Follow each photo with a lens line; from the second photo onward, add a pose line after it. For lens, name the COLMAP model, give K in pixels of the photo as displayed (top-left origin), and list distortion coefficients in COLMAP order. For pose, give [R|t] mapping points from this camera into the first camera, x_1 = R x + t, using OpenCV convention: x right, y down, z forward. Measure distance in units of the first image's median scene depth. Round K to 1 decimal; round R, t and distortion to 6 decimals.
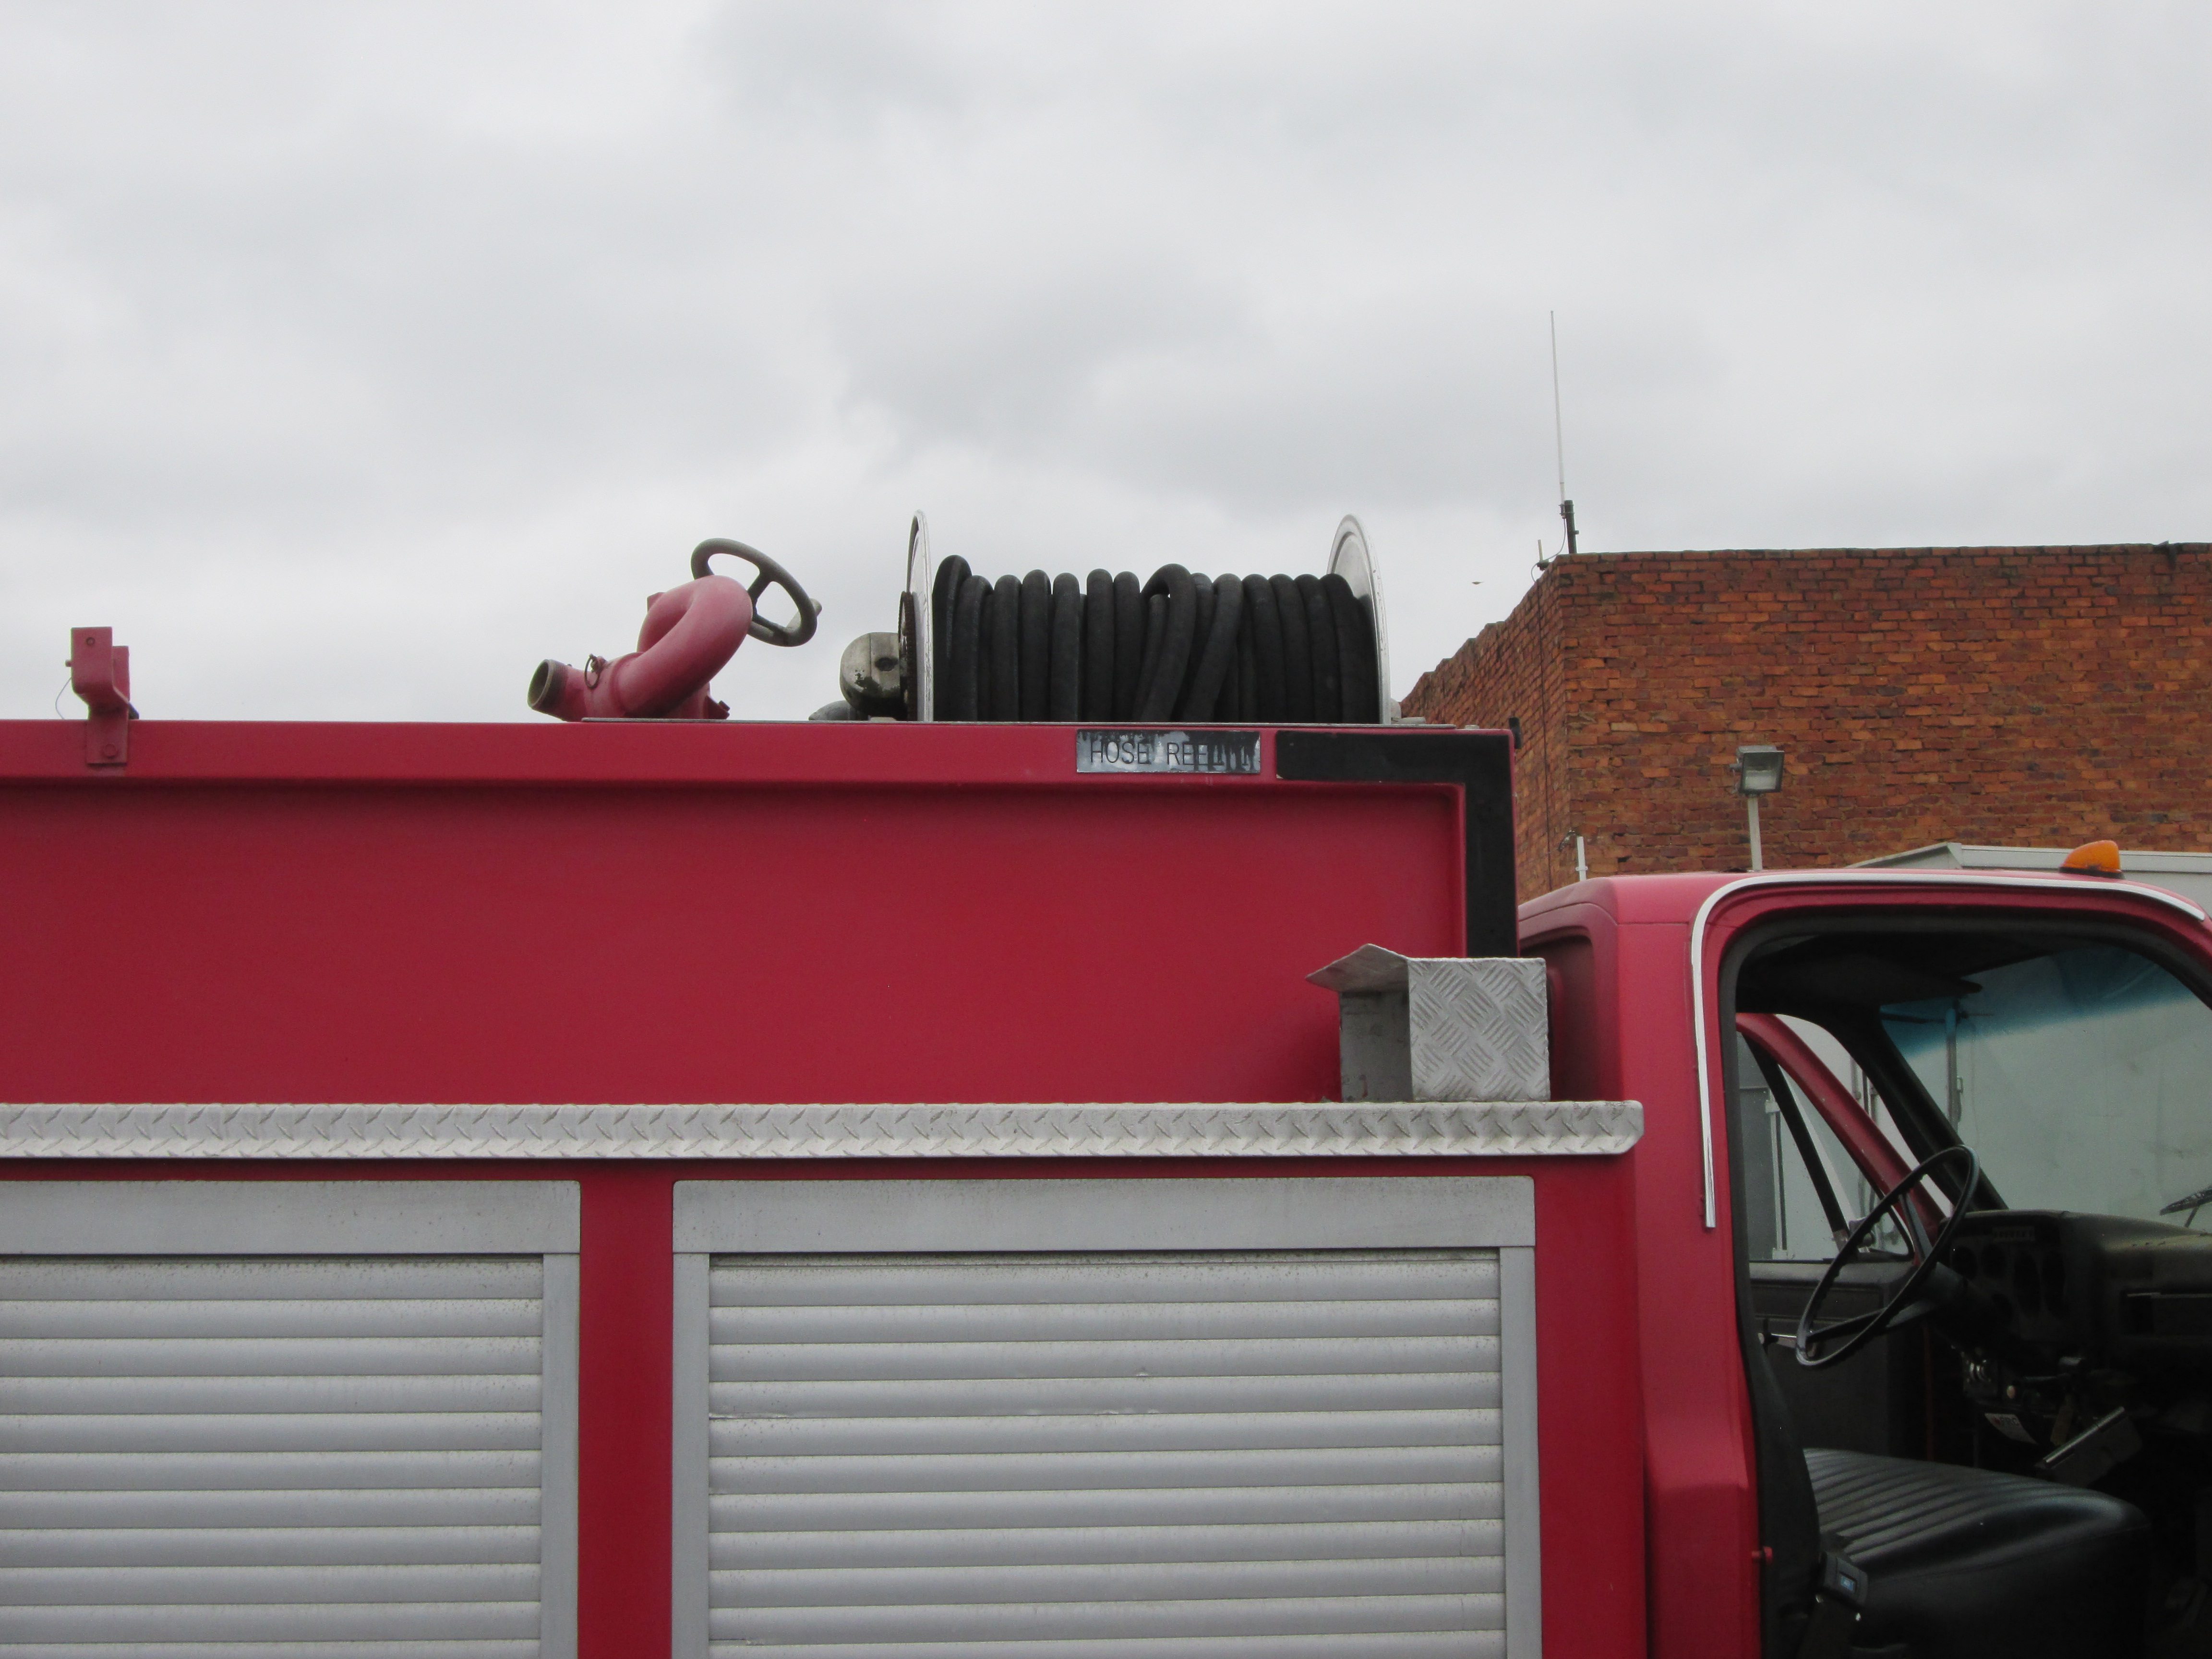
lens RADIAL K [[3478.7, 0, 1106.0], [0, 3478.7, 829.5], [0, 0, 1]] dist [-0.262020, 1.558140]
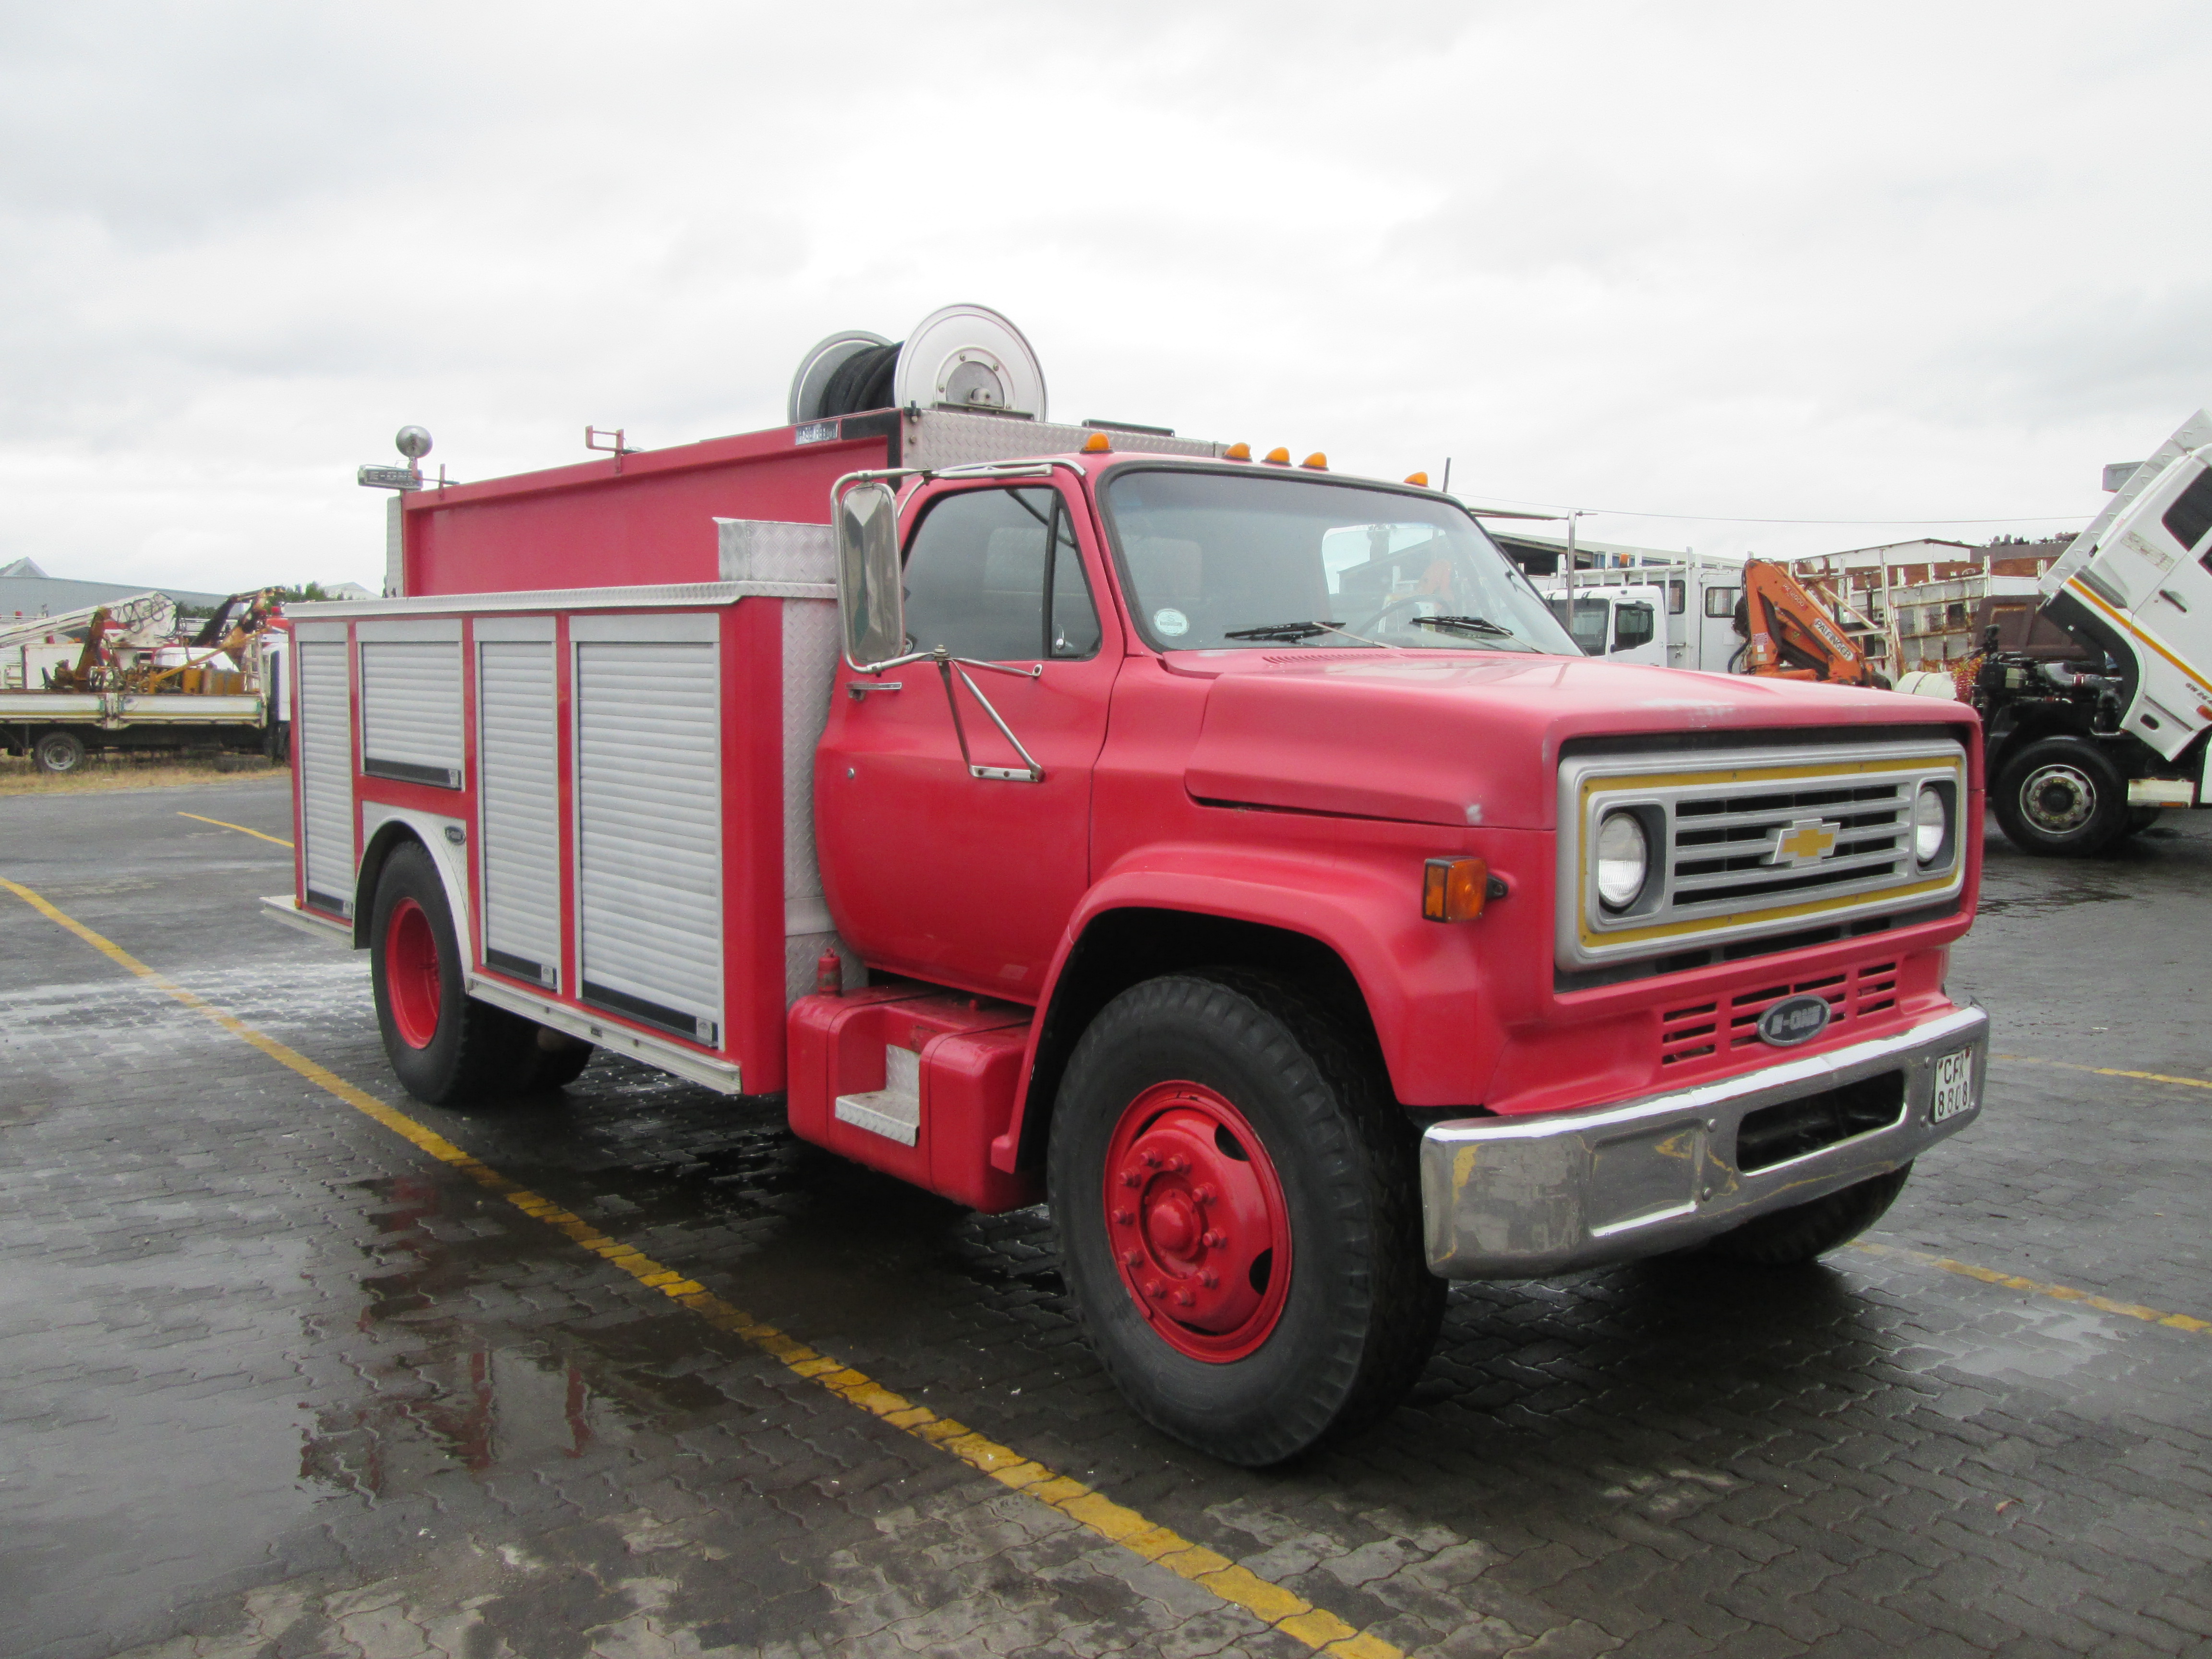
lens RADIAL K [[1805.1, 0, 1106.0], [0, 1805.1, 829.5], [0, 0, 1]] dist [-0.033315, 0.003358]
pose [[0.576914, 0.094782, -0.811287, 0.997055], [0.082563, 0.981391, 0.173366, 0.040410], [0.812622, -0.166999, 0.558352, 0.376053]]
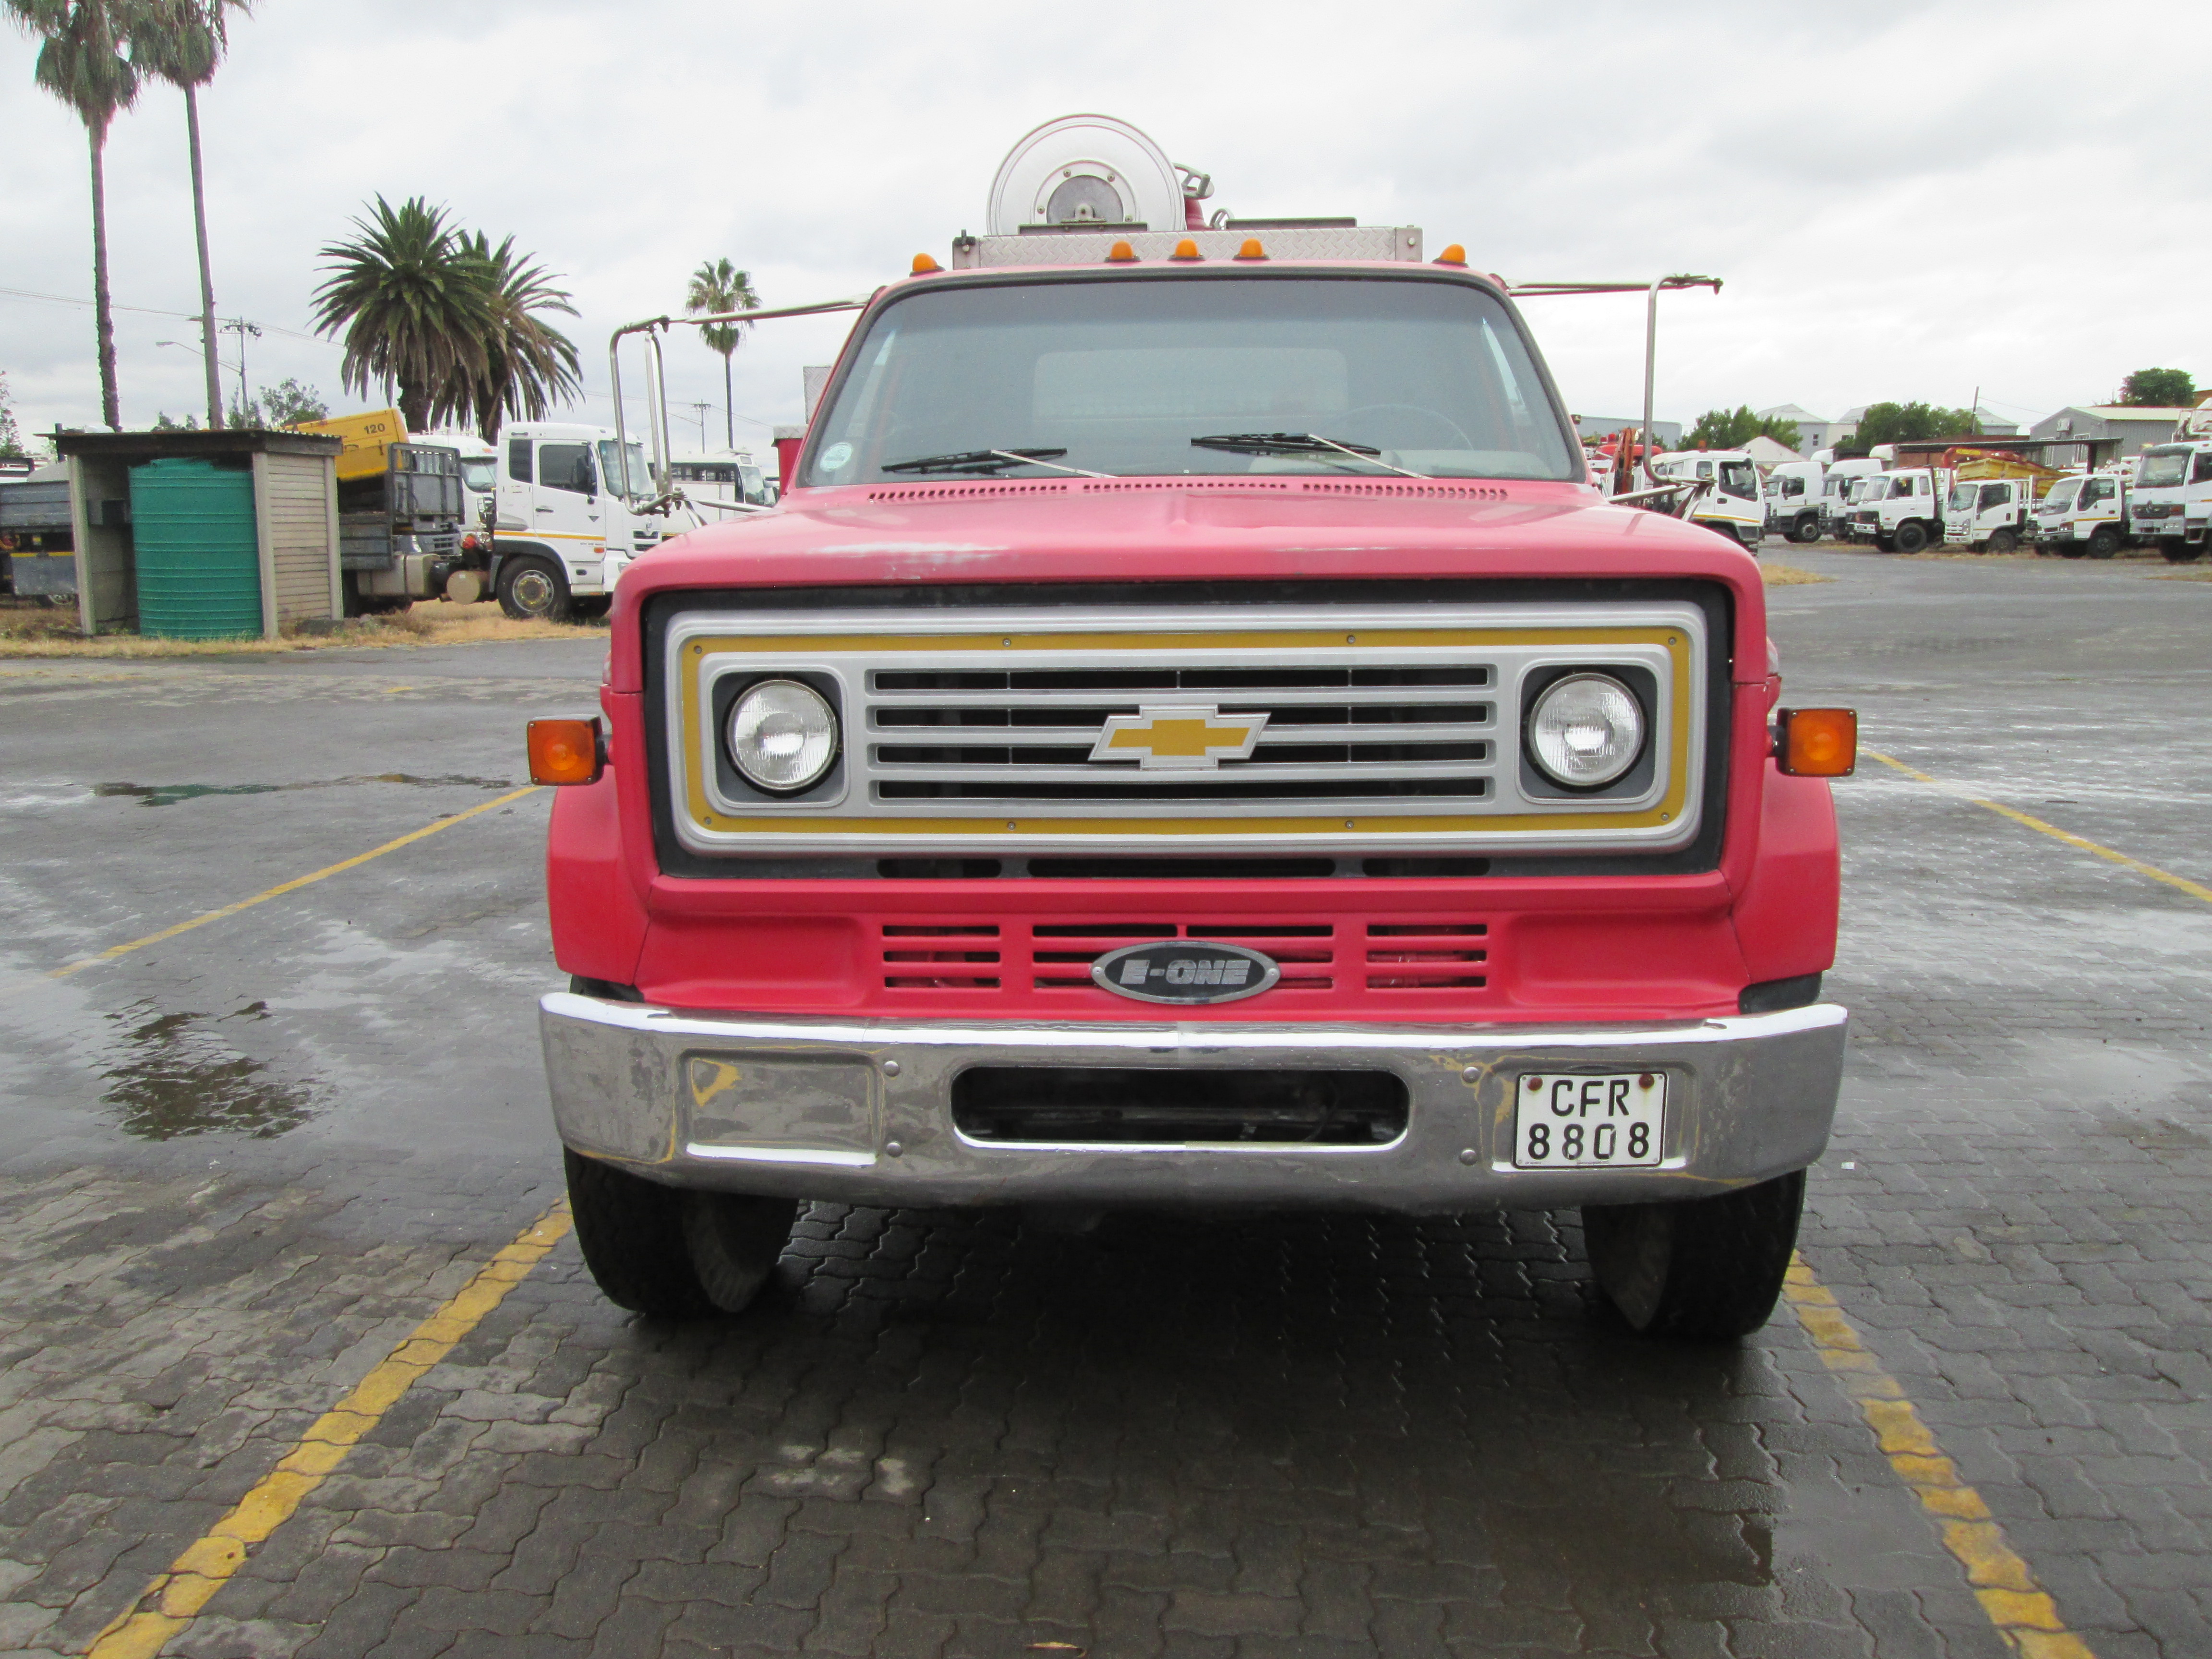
lens RADIAL K [[1815.5, 0, 1113.0], [0, 1815.5, 820.7], [0, 0, 1]] dist [-0.061967, 0.047569]
pose [[-0.144020, 0.195457, -0.970080, 1.108745], [0.133245, 0.975203, 0.176707, 0.122405], [0.980563, -0.103809, -0.166492, 1.093999]]
